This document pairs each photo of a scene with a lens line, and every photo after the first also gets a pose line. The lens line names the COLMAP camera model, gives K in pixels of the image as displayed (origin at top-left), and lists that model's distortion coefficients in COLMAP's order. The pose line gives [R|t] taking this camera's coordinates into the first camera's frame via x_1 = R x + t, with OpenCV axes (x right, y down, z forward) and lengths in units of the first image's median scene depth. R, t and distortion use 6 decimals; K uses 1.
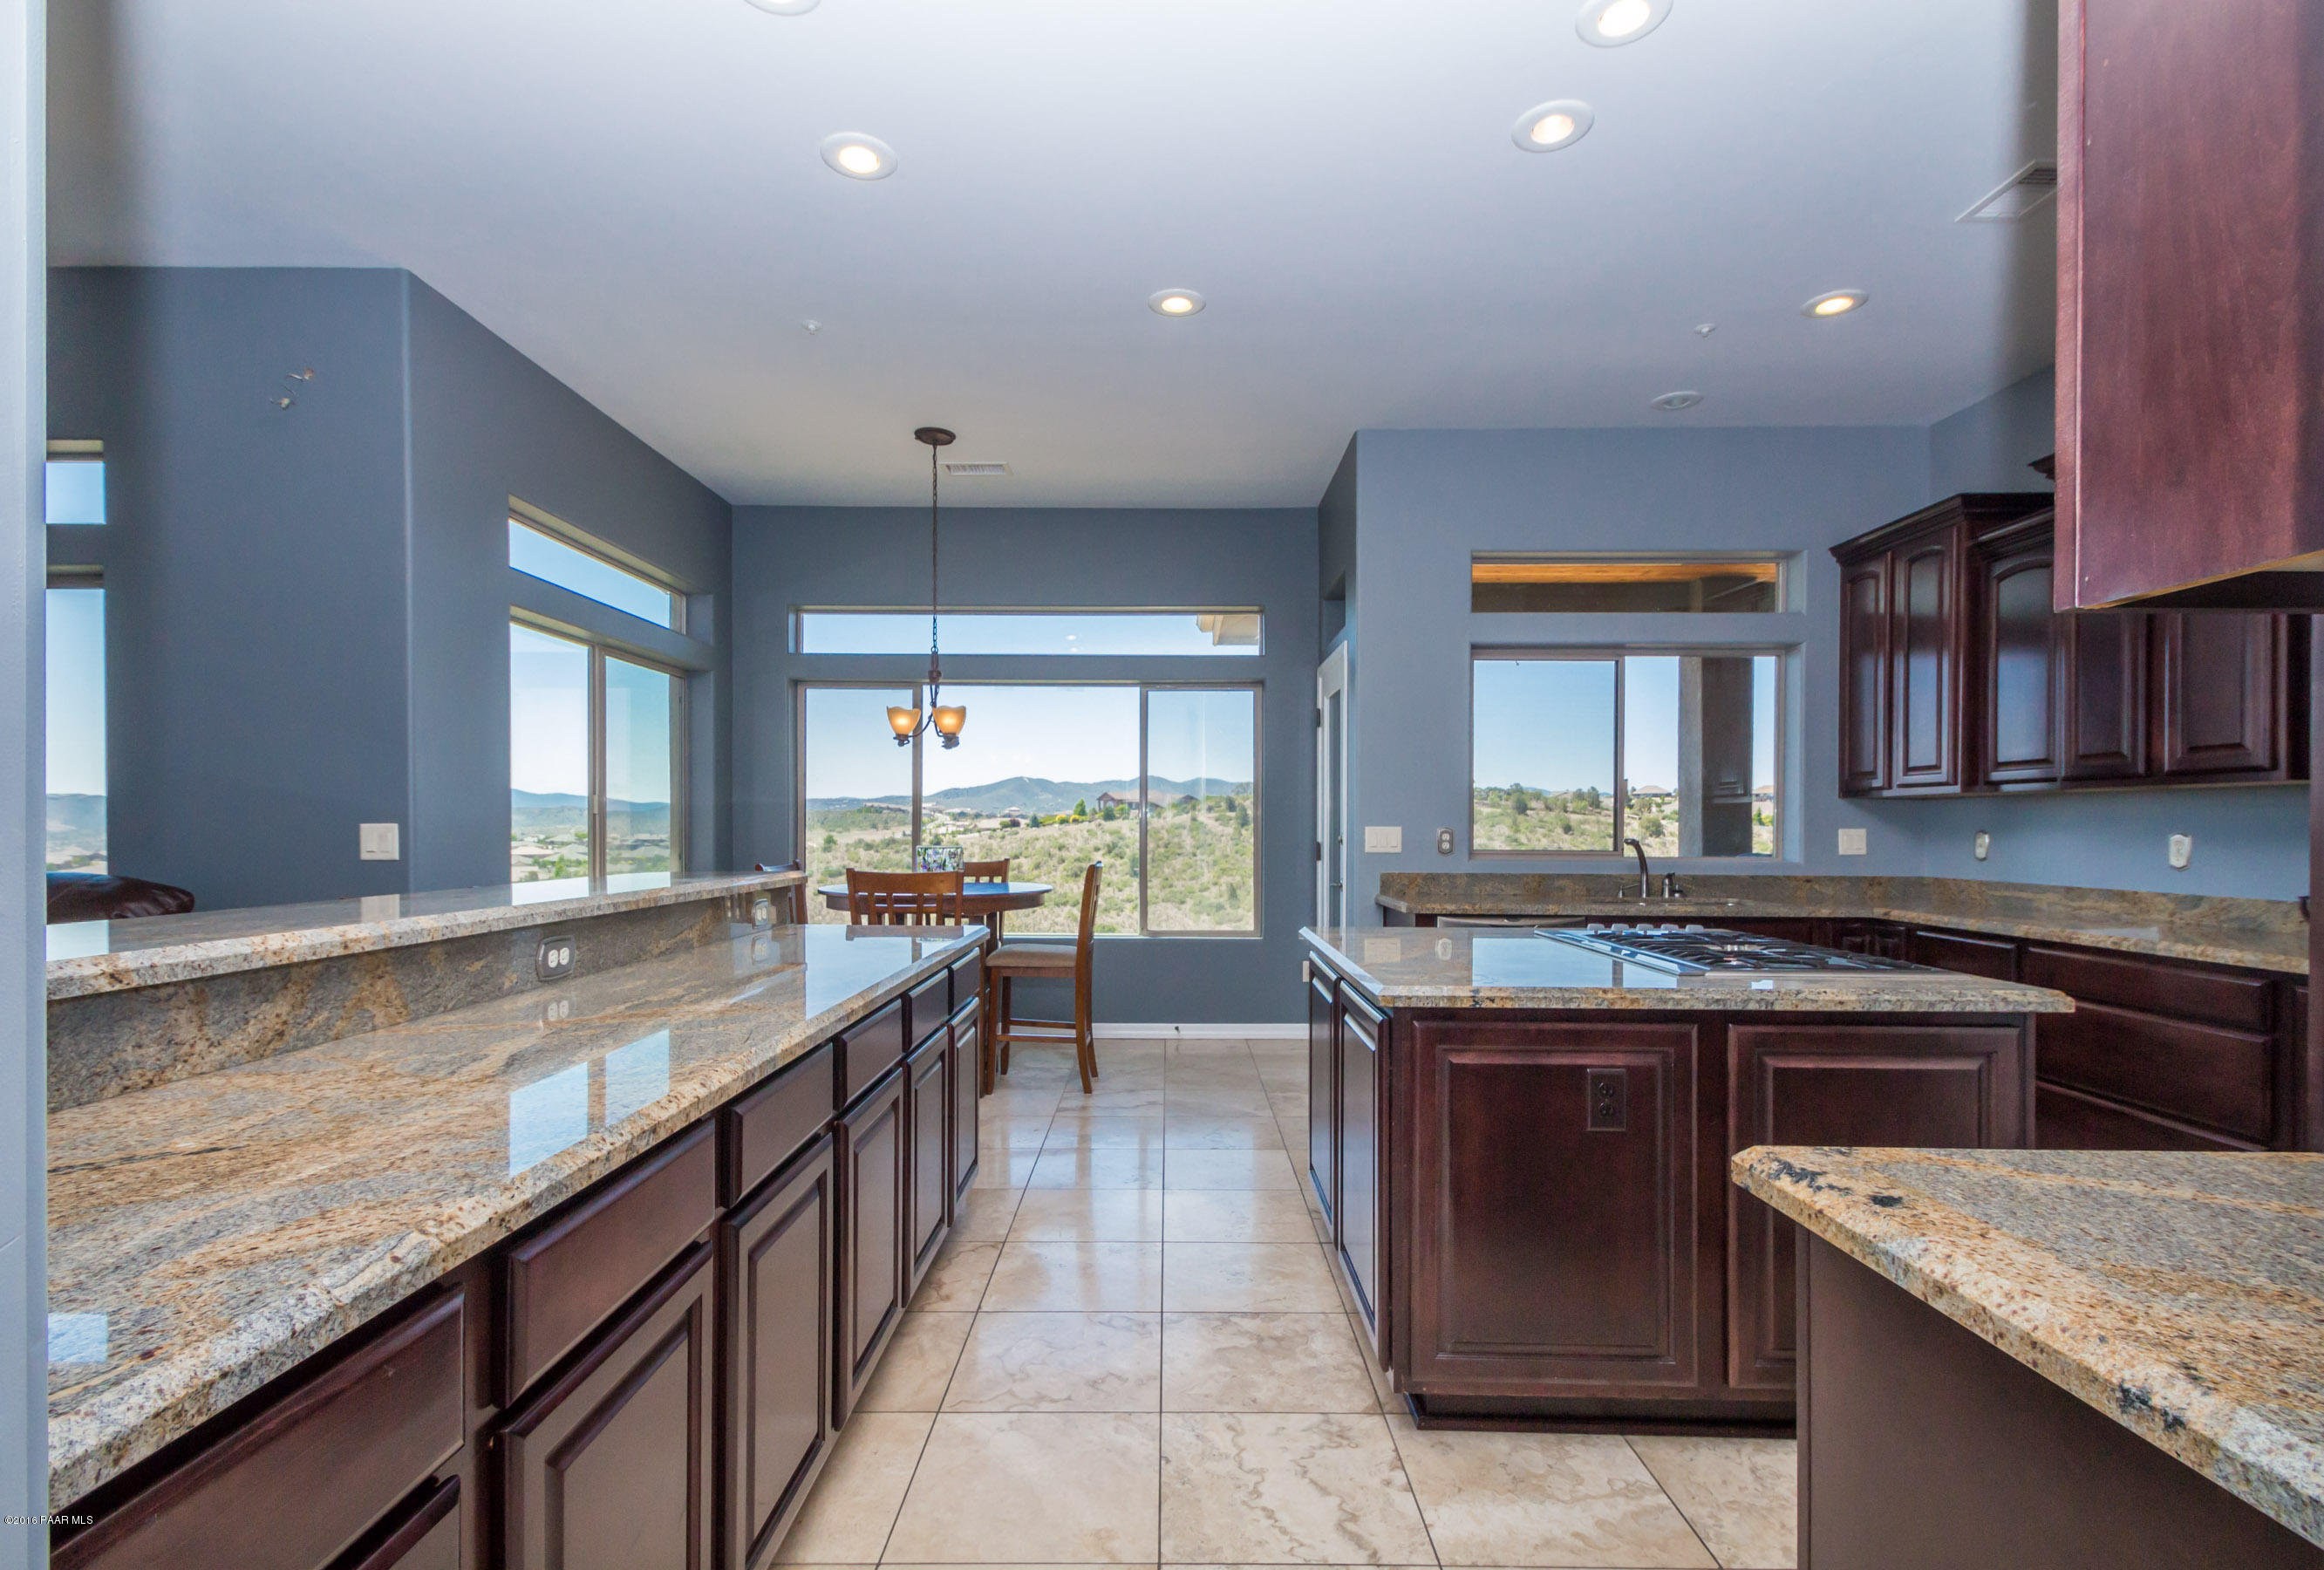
lens RADIAL K [[1077.6, 0, 1156.7], [0, 1077.6, 822.2], [0, 0, 1]] dist [-0.000288, 0.000015]
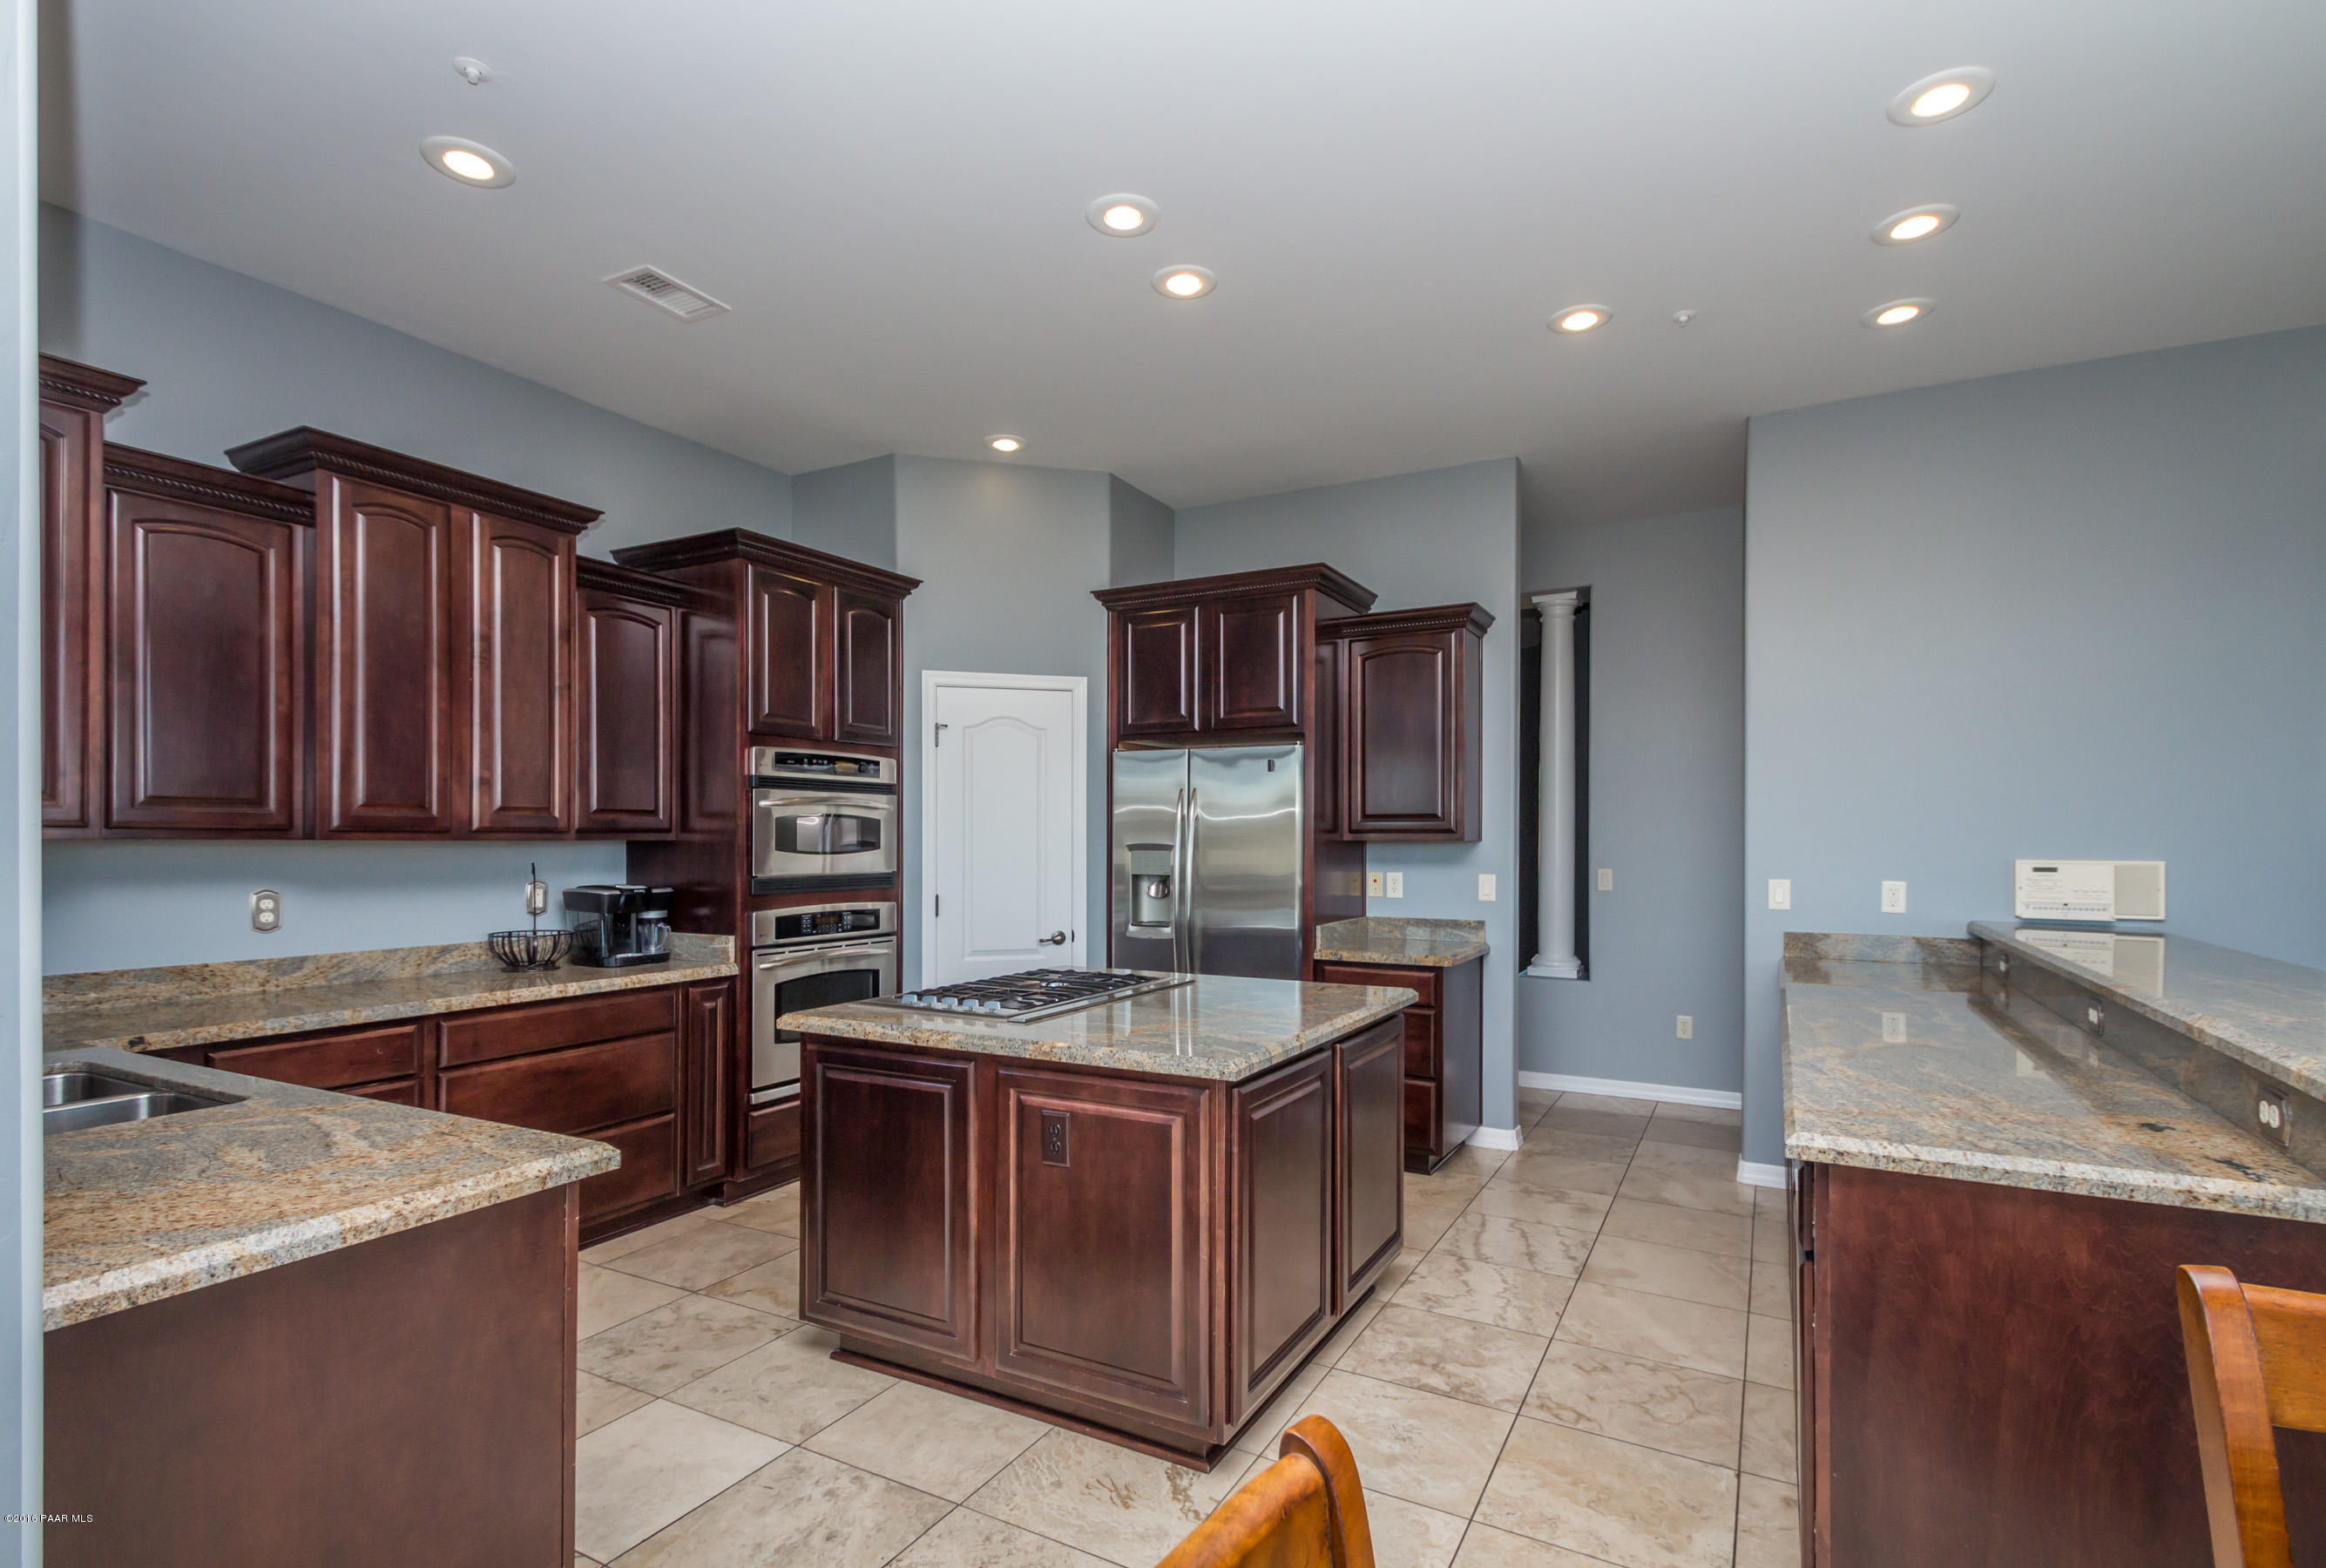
lens RADIAL K [[1126.4, 0, 1160.2], [0, 1126.4, 838.9], [0, 0, 1]] dist [-0.001016, -0.000124]
pose [[-0.882667, -0.004702, 0.469976, -0.105549], [-0.005061, 0.999987, 0.000499, -0.029049], [-0.469973, -0.001938, -0.882679, 1.180334]]
